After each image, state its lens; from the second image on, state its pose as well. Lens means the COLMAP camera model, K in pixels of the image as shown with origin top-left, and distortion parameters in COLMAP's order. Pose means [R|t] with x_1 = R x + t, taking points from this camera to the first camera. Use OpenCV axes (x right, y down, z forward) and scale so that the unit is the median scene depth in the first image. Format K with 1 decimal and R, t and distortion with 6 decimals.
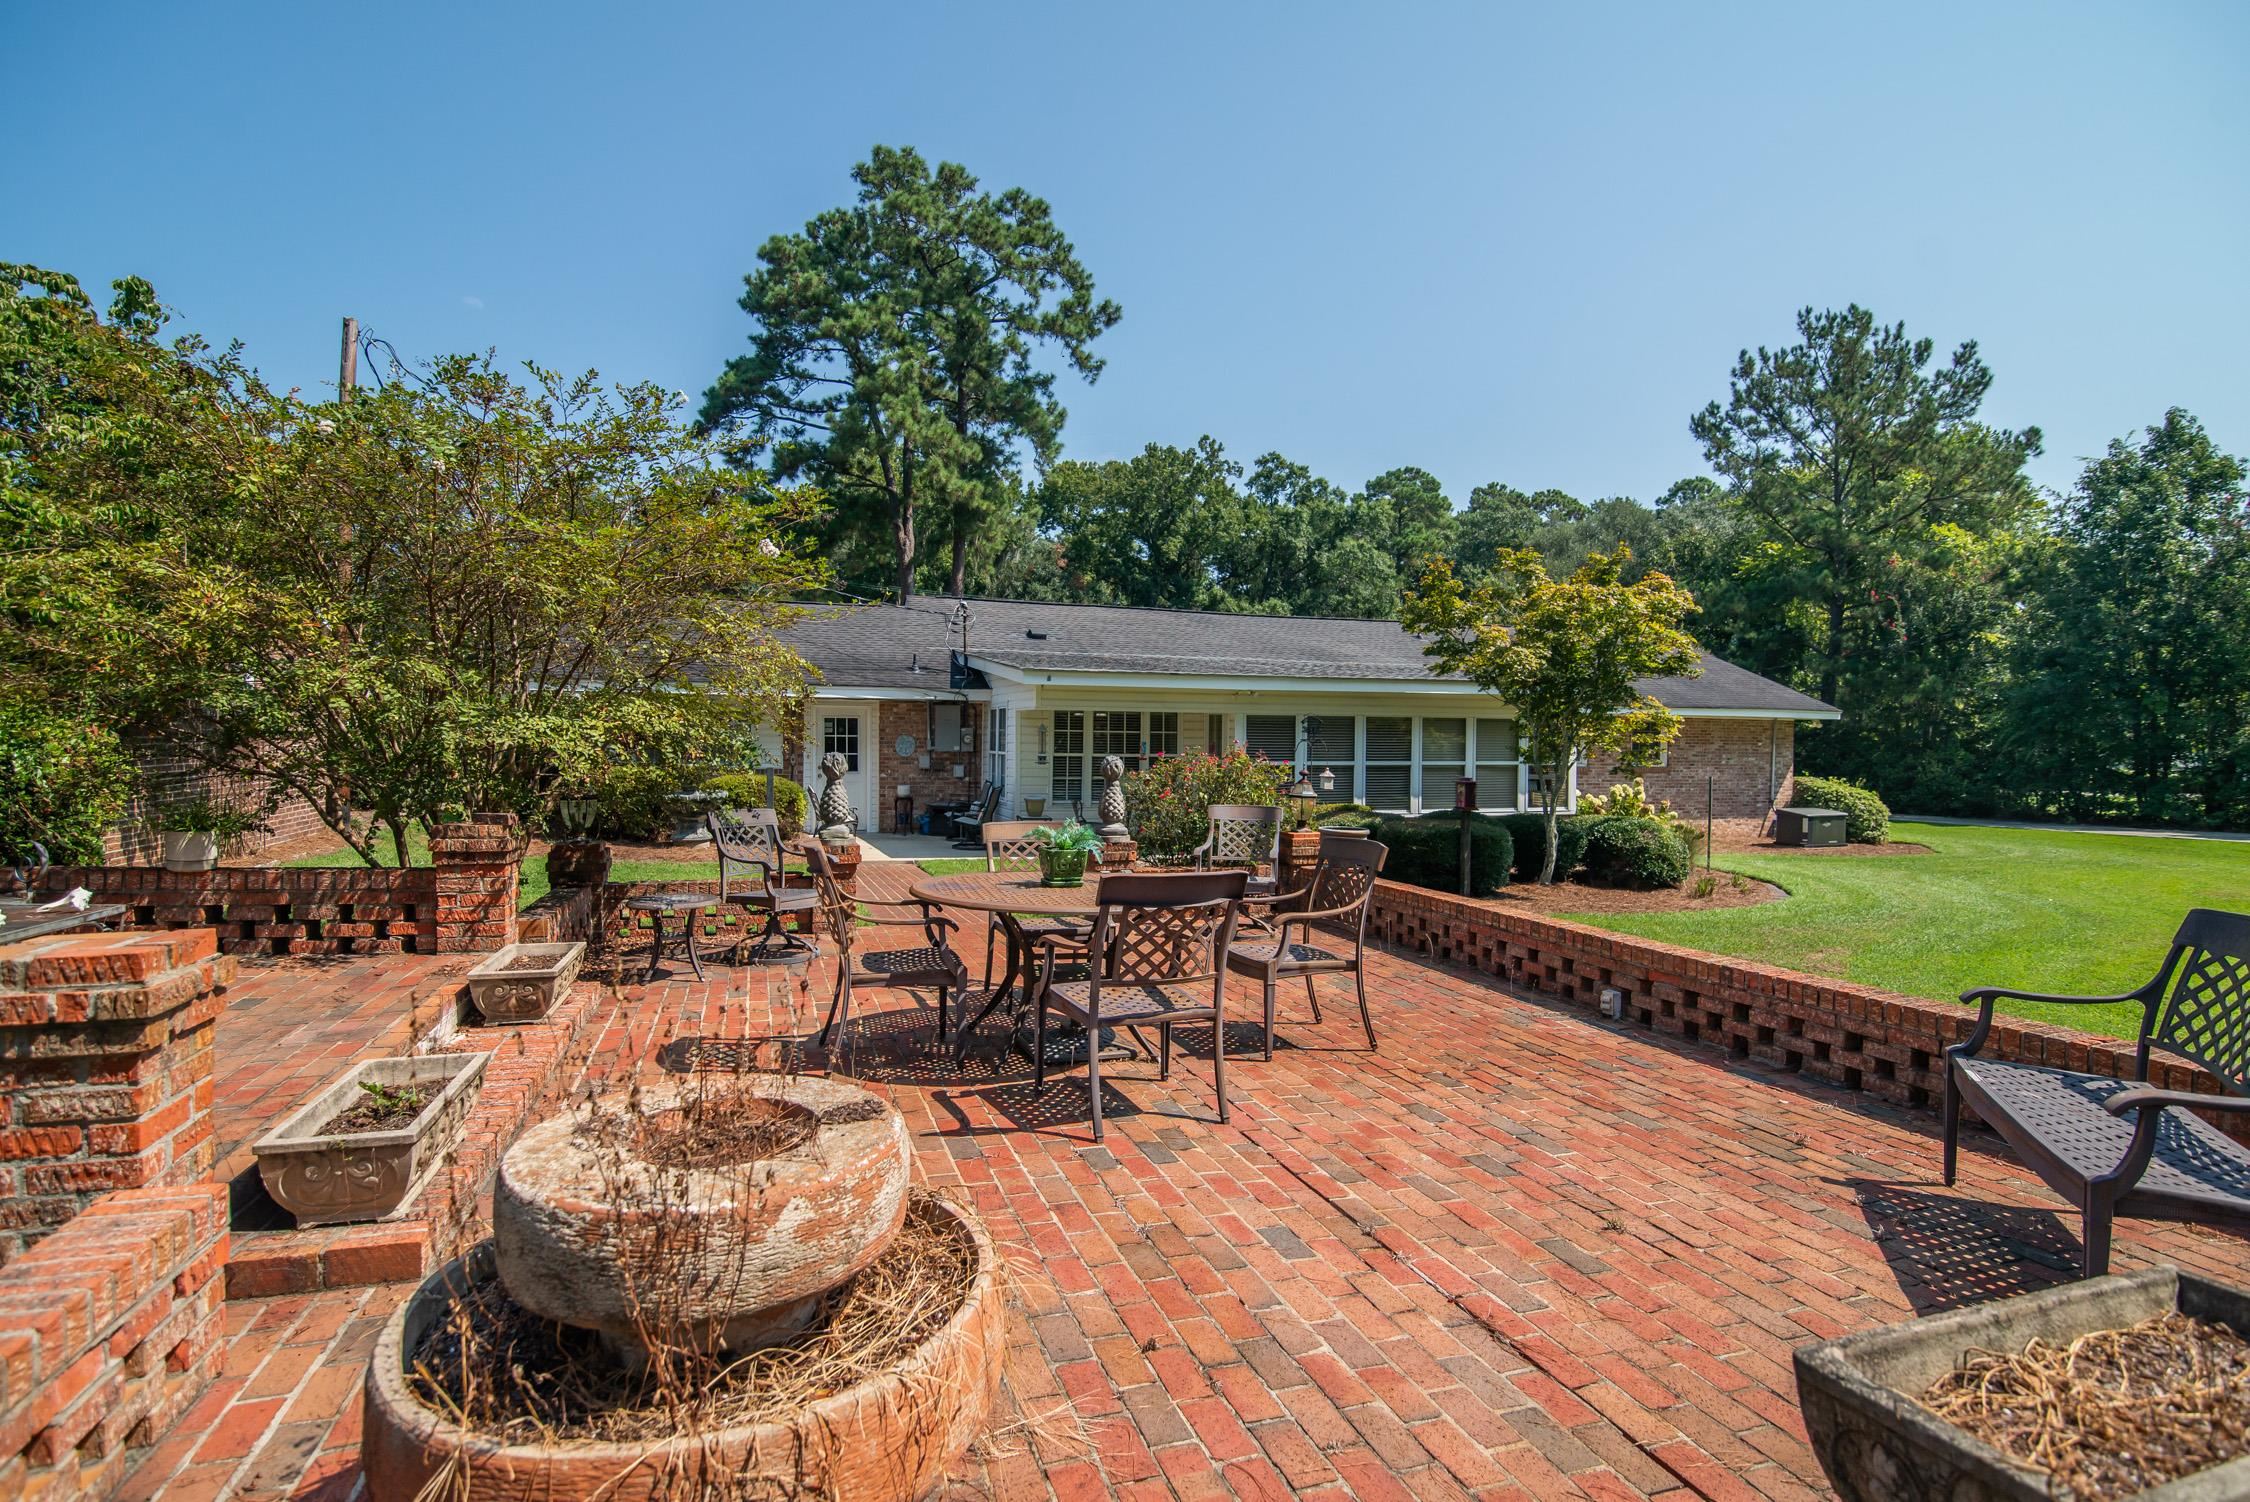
lens RADIAL K [[1074.4, 0, 1131.7], [0, 1074.4, 770.1], [0, 0, 1]] dist [-0.026149, 0.004590]
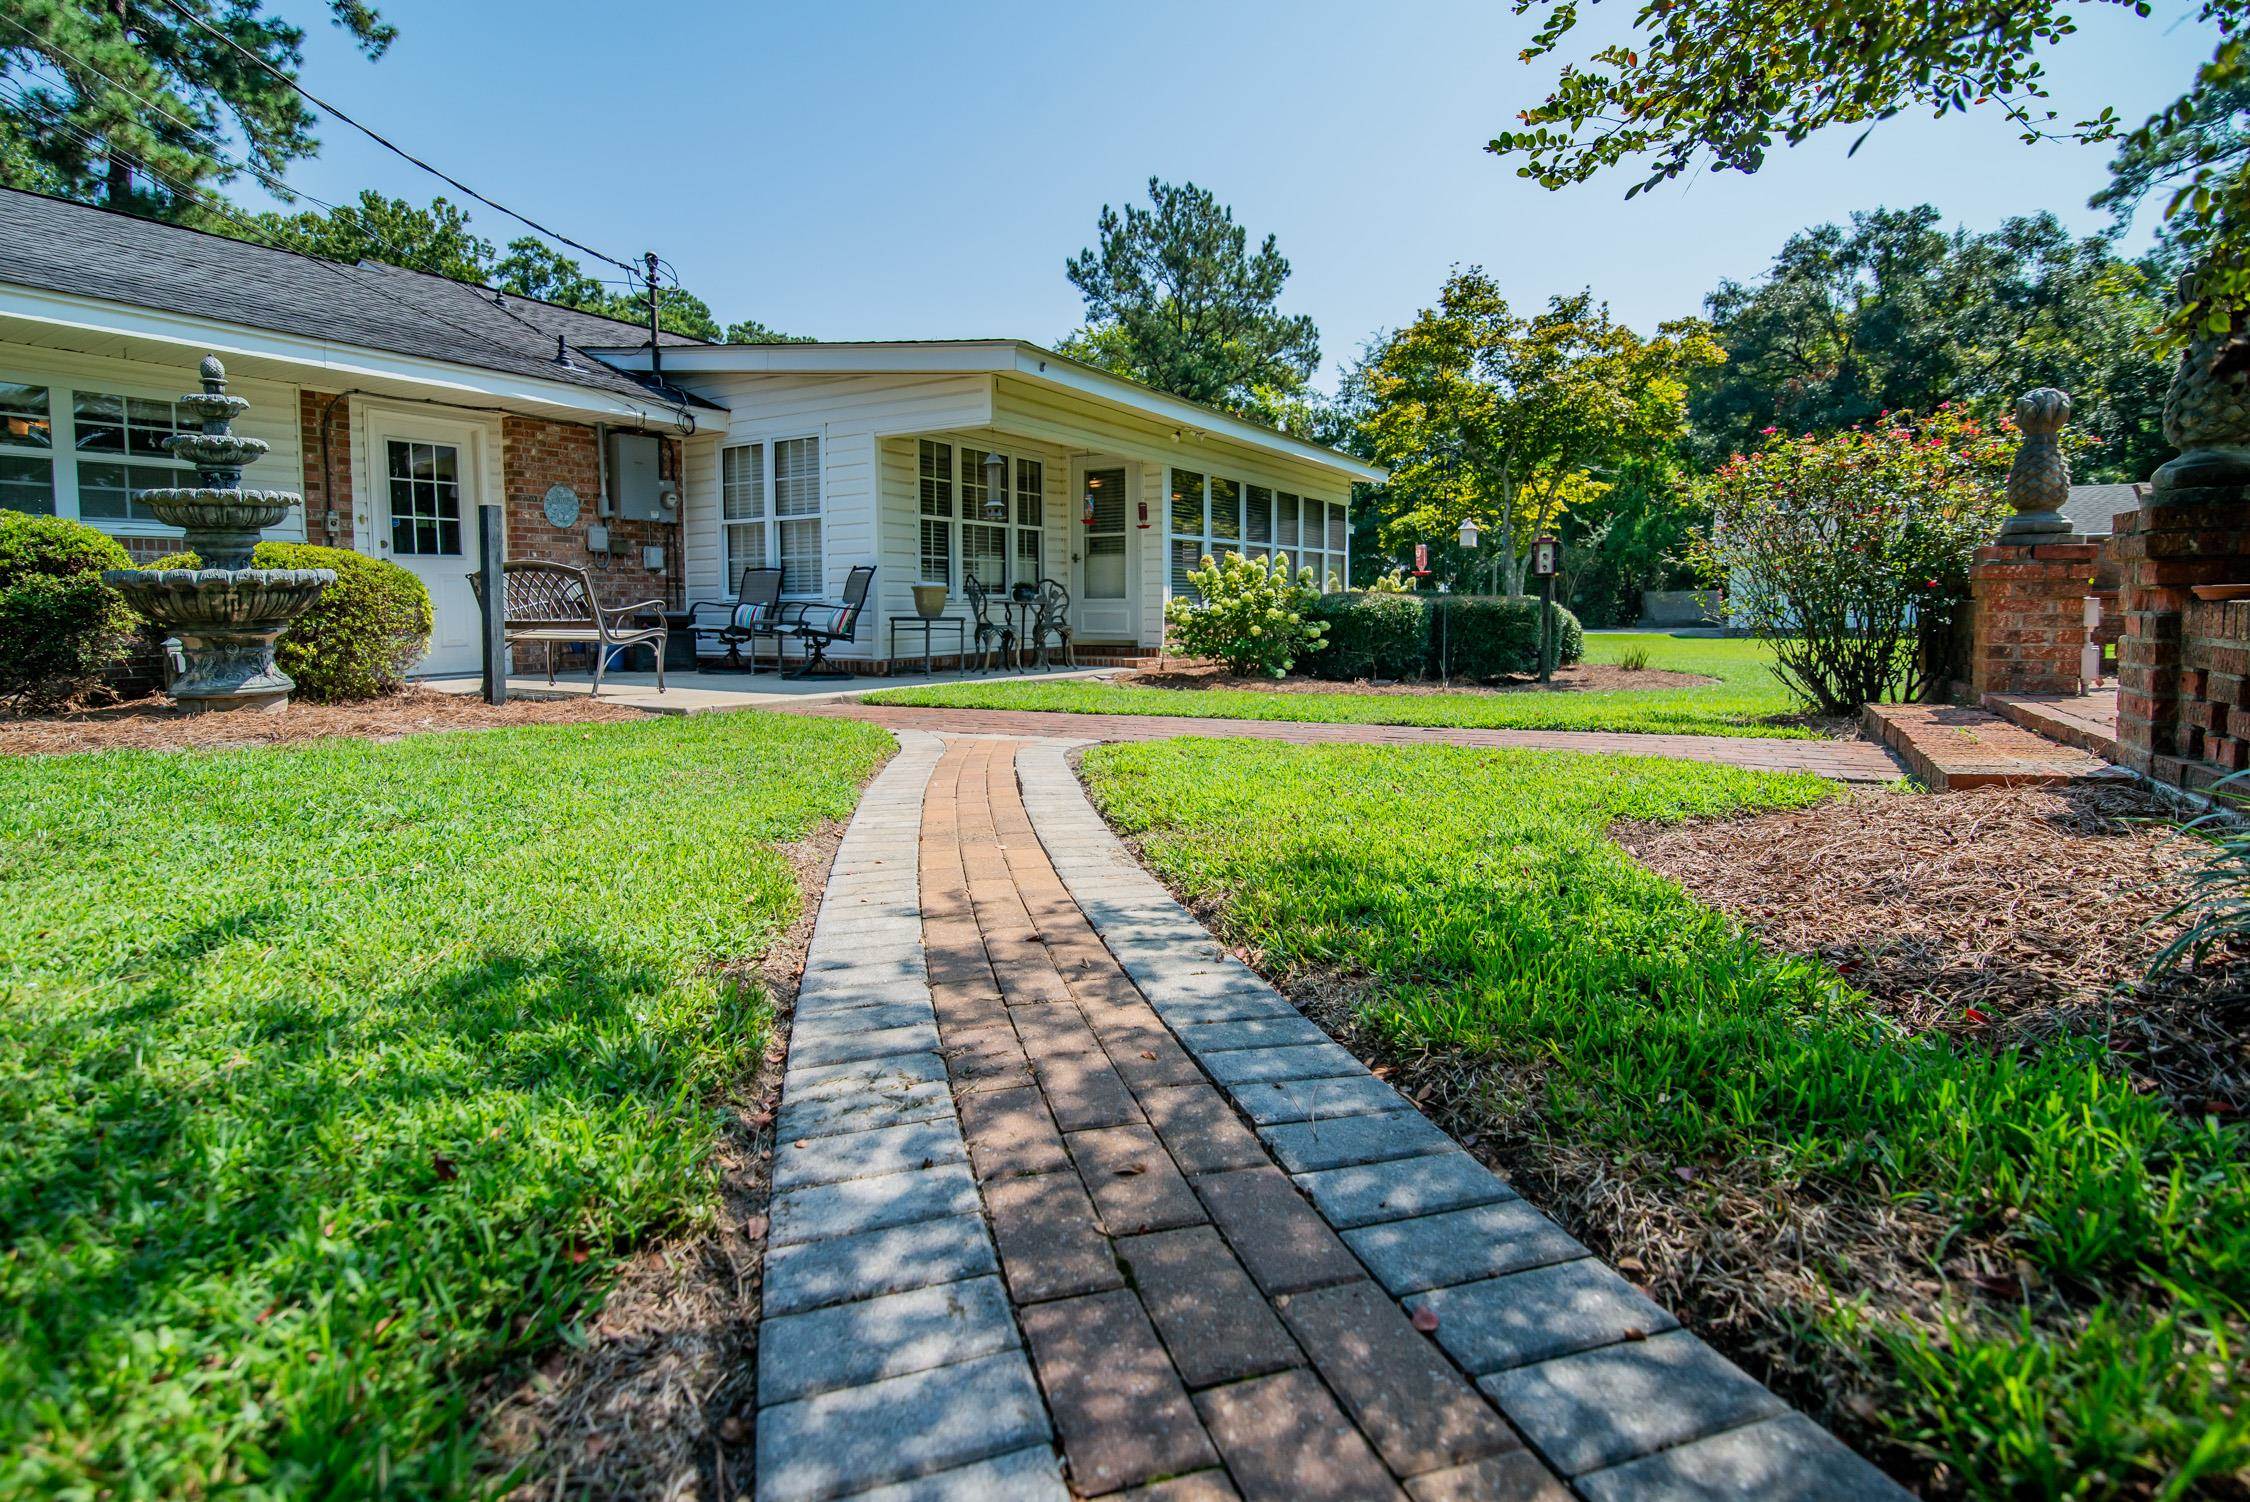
lens RADIAL K [[1074.4, 0, 1096.8], [0, 1074.4, 671.9], [0, 0, 1]] dist [-0.026149, 0.004590]
pose [[0.769674, -0.056834, 0.635902, -0.138612], [0.031667, 0.998202, 0.050886, 0.015782], [-0.637651, -0.019029, 0.770090, 0.174032]]
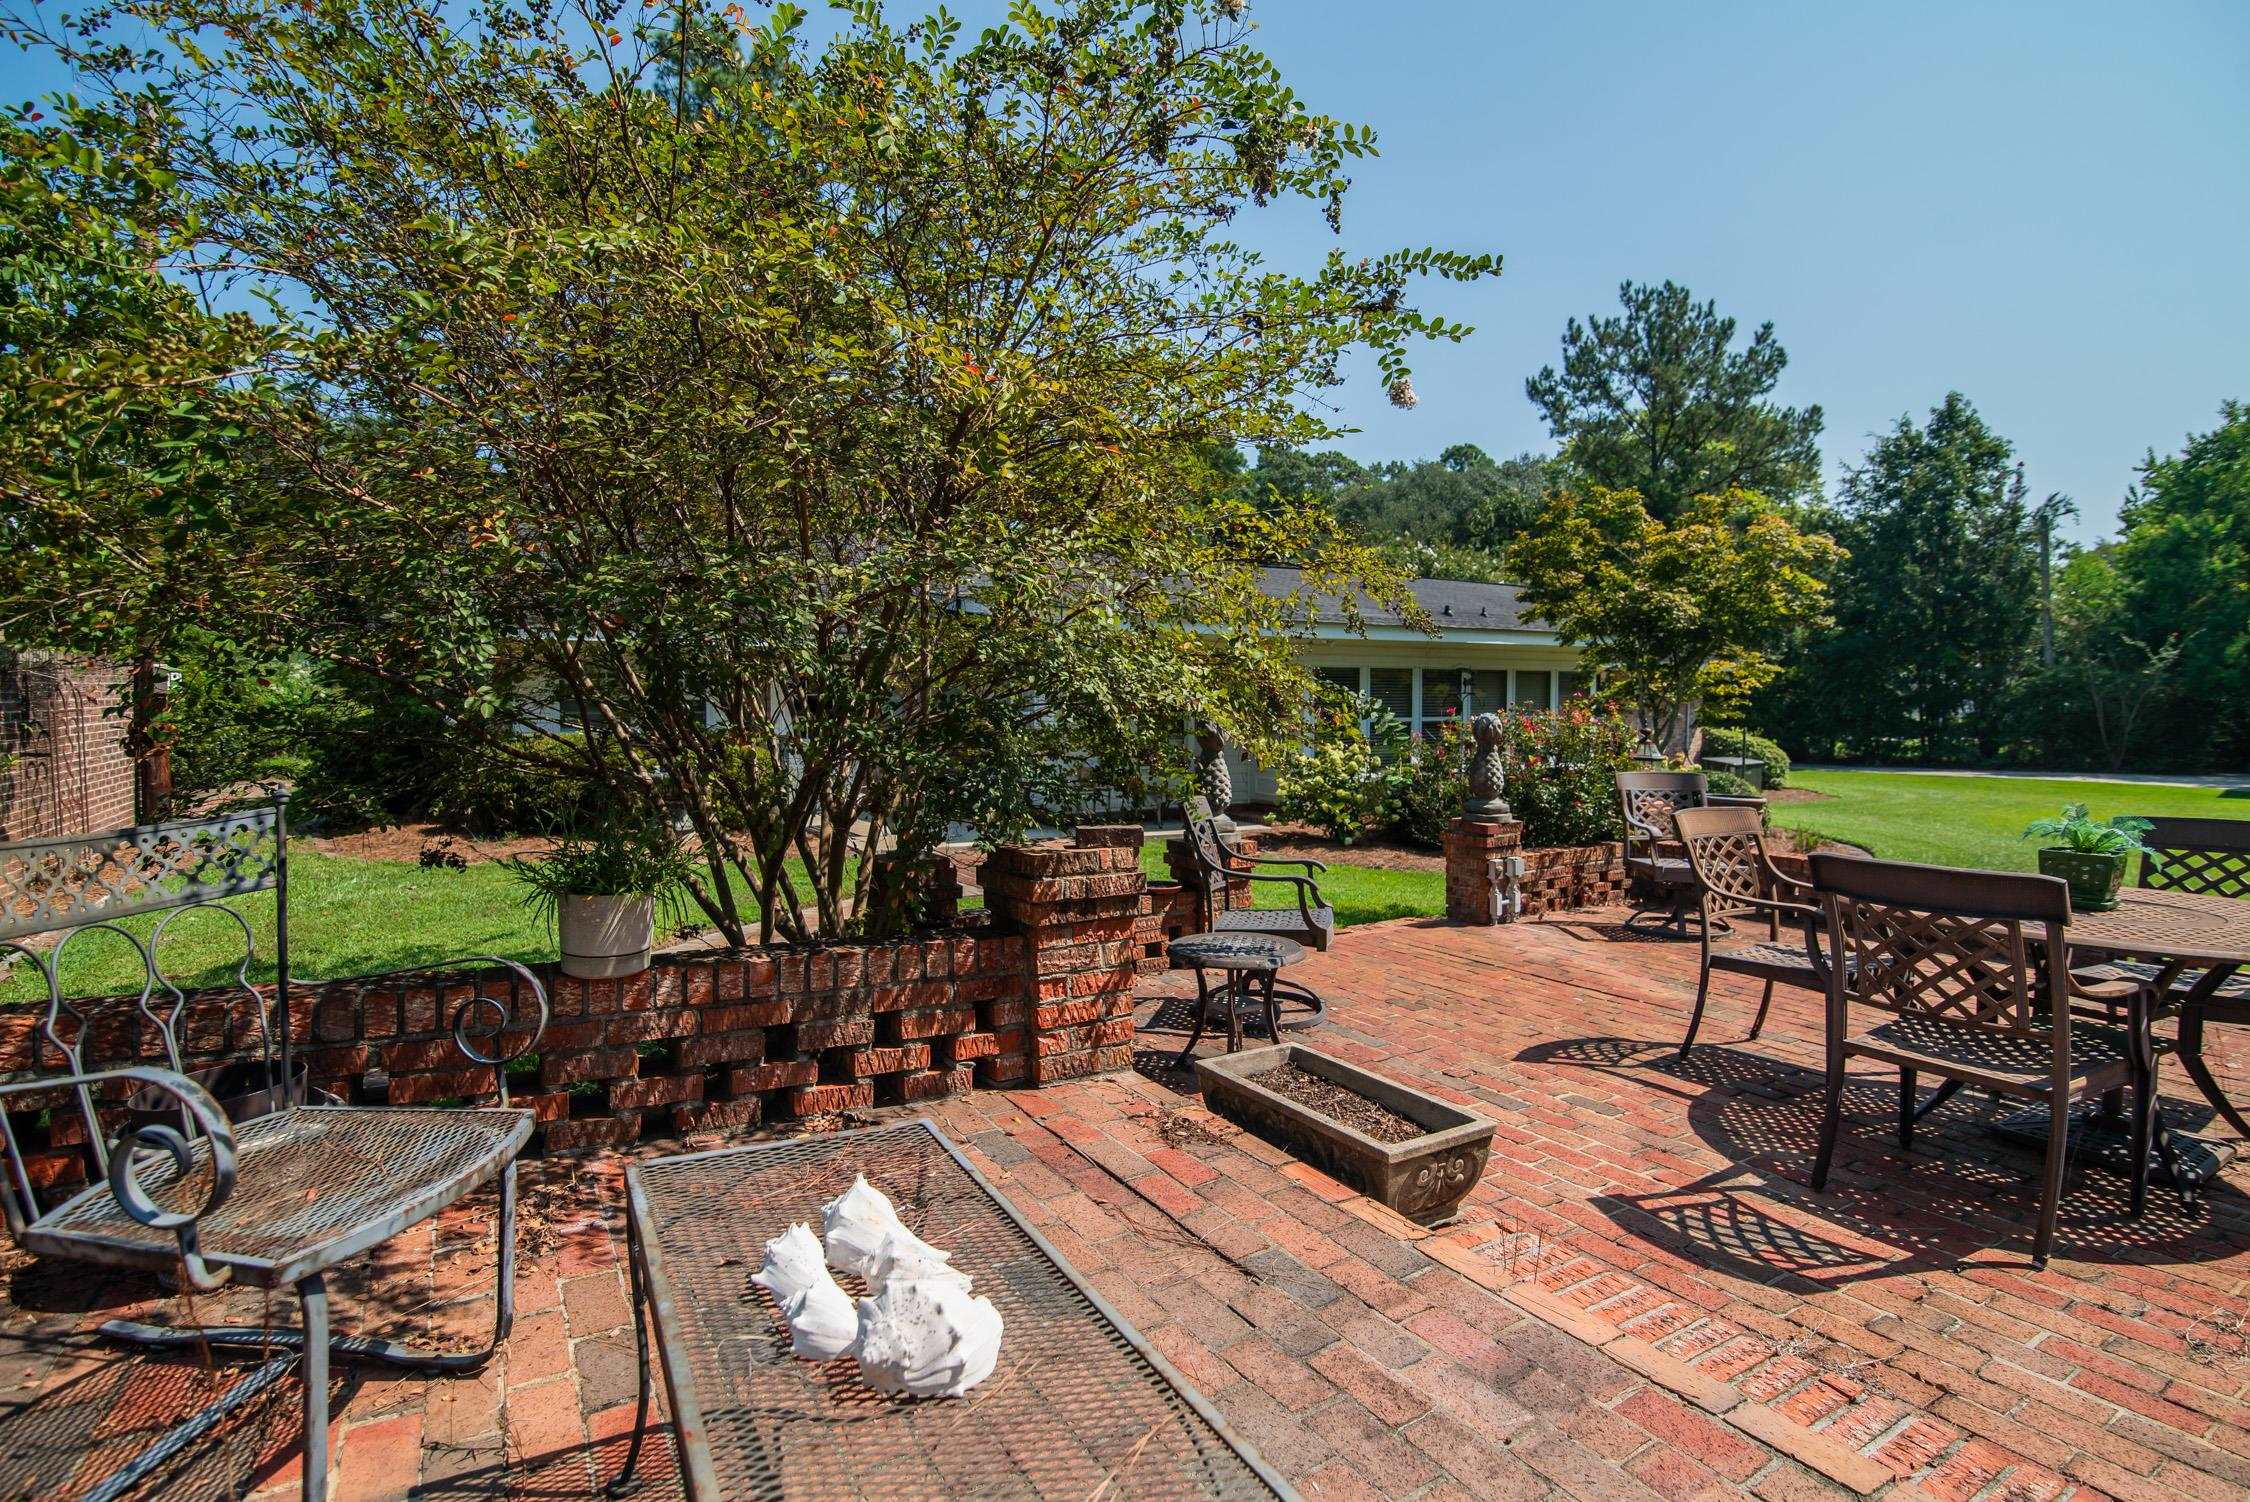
lens RADIAL K [[1074.4, 0, 1122.2], [0, 1074.4, 765.1], [0, 0, 1]] dist [-0.026149, 0.004590]
pose [[0.977435, -0.020907, 0.210198, -0.086704], [0.013172, 0.999186, 0.038129, -0.001687], [-0.210824, -0.034500, 0.976915, 0.054077]]
